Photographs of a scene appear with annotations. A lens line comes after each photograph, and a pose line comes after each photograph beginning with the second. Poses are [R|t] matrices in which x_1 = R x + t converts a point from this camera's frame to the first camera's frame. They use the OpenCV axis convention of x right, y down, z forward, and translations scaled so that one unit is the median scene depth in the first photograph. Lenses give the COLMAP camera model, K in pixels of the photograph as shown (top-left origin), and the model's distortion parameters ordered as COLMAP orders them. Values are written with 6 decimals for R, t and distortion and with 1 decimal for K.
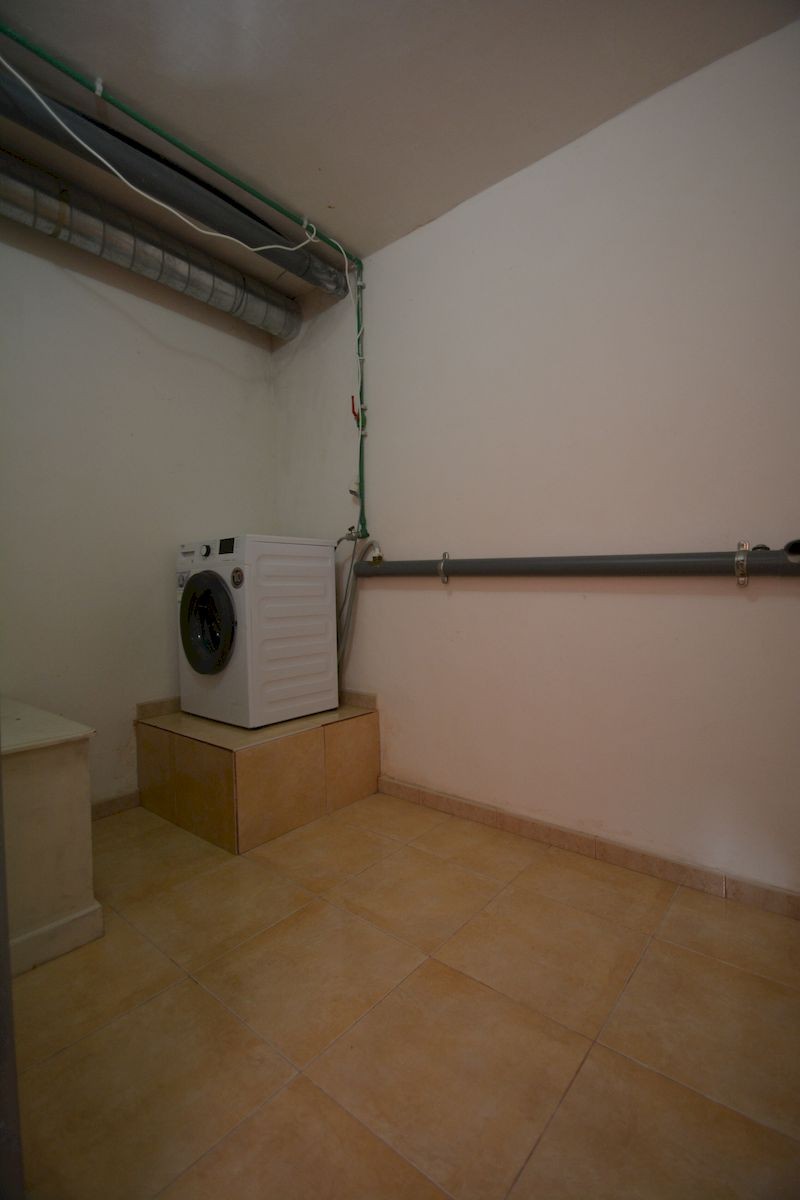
lens RADIAL K [[527.2, 0, 395.5], [0, 527.2, 598.1], [0, 0, 1]] dist [0.008129, -0.012857]
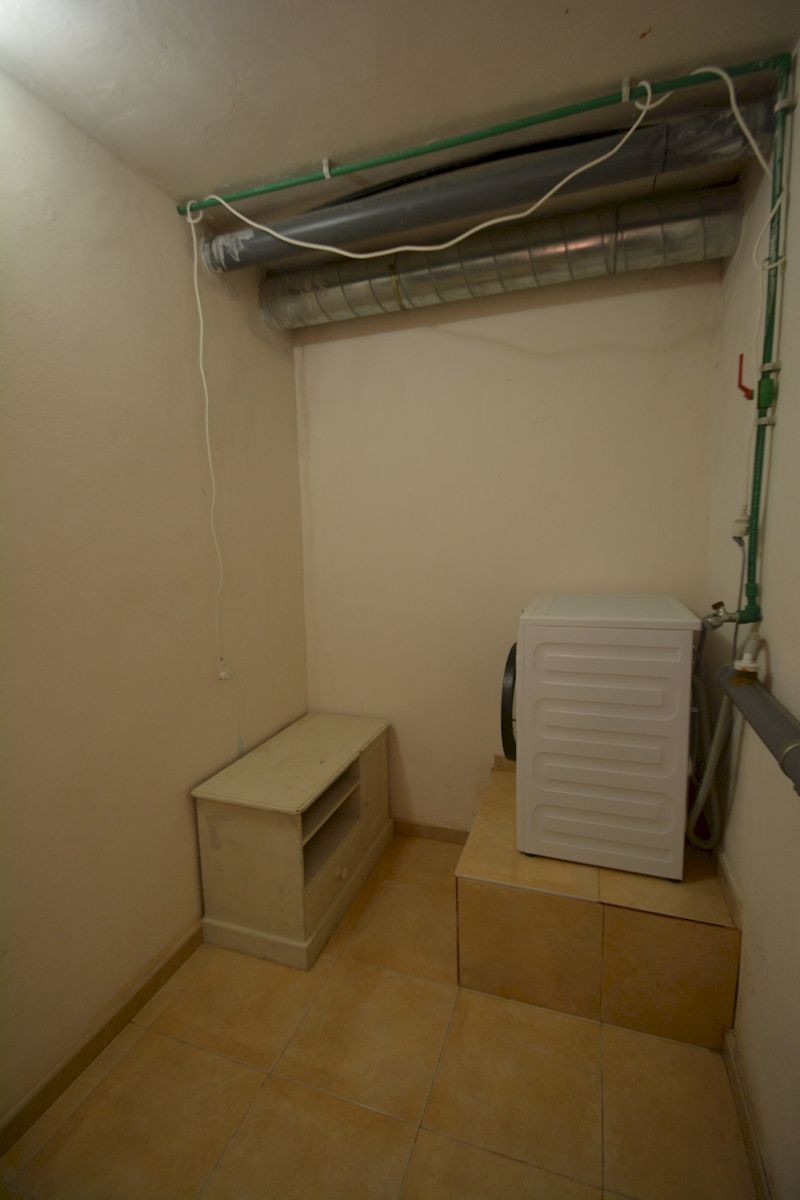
lens RADIAL K [[527.2, 0, 399.5], [0, 527.2, 597.7], [0, 0, 1]] dist [0.008129, -0.012857]
pose [[0.359719, 0.126731, -0.924414, 0.312667], [0.005153, 0.990448, 0.137789, -0.218797], [0.933046, -0.054329, 0.355630, 0.486381]]
